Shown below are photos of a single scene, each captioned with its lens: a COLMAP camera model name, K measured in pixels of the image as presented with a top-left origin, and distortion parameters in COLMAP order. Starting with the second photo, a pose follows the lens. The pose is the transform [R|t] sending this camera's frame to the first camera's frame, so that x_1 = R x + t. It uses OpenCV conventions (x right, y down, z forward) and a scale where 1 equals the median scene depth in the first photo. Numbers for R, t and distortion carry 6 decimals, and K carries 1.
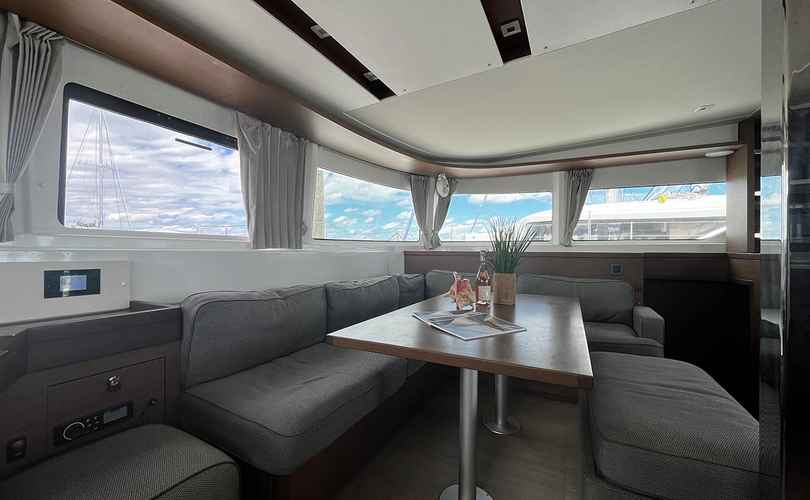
lens RADIAL K [[334.2, 0, 399.8], [0, 334.2, 251.3], [0, 0, 1]] dist [0.000922, 0.000379]
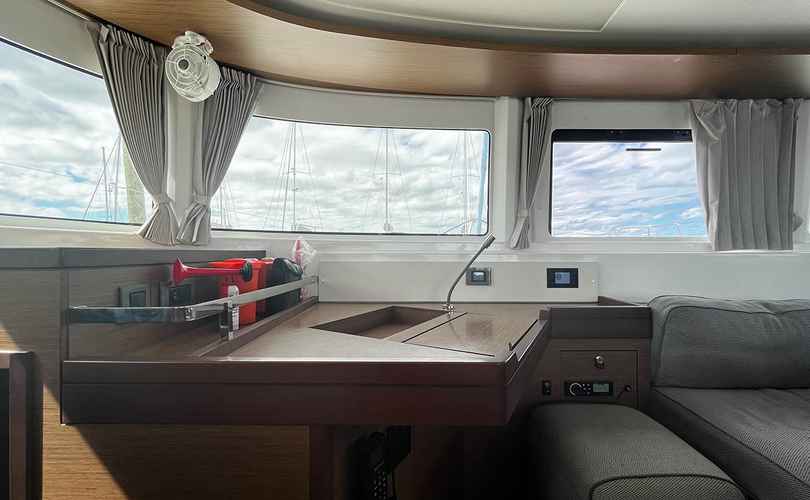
lens RADIAL K [[334.2, 0, 402.9], [0, 334.2, 249.1], [0, 0, 1]] dist [0.000922, 0.000379]
pose [[0.465486, -0.017113, -0.884890, -0.063872], [0.005295, 0.999849, -0.016551, -0.001707], [0.885039, 0.003019, 0.465506, -0.140123]]
